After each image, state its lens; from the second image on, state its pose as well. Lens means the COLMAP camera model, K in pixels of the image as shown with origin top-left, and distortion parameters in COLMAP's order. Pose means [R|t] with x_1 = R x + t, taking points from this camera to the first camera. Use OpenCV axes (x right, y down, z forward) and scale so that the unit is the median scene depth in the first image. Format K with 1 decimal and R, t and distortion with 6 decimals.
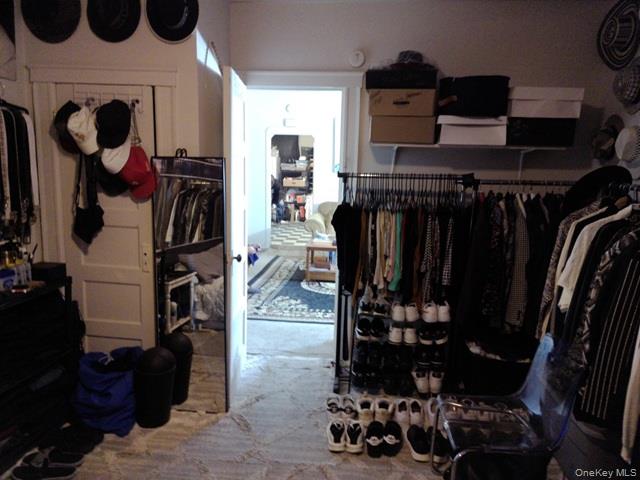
lens RADIAL K [[477.1, 0, 318.0], [0, 477.1, 243.3], [0, 0, 1]] dist [0.013600, 0.000962]
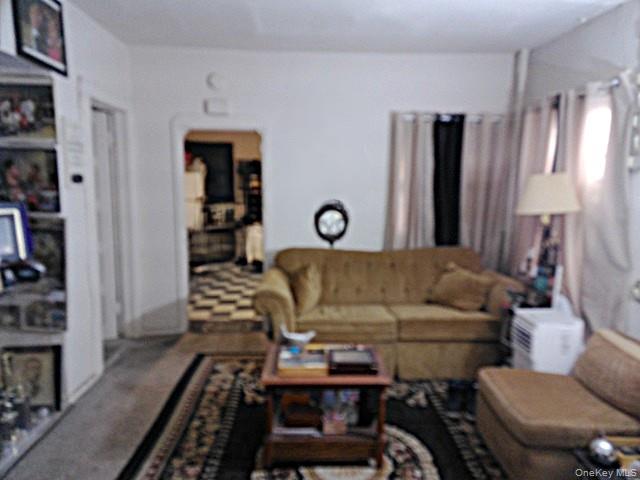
lens RADIAL K [[477.1, 0, 322.5], [0, 477.1, 241.4], [0, 0, 1]] dist [0.013600, 0.000962]
pose [[0.989621, -0.035610, 0.139223, -0.019672], [0.042110, 0.998143, -0.044024, -0.067465], [-0.137397, 0.049430, 0.989282, 0.444427]]
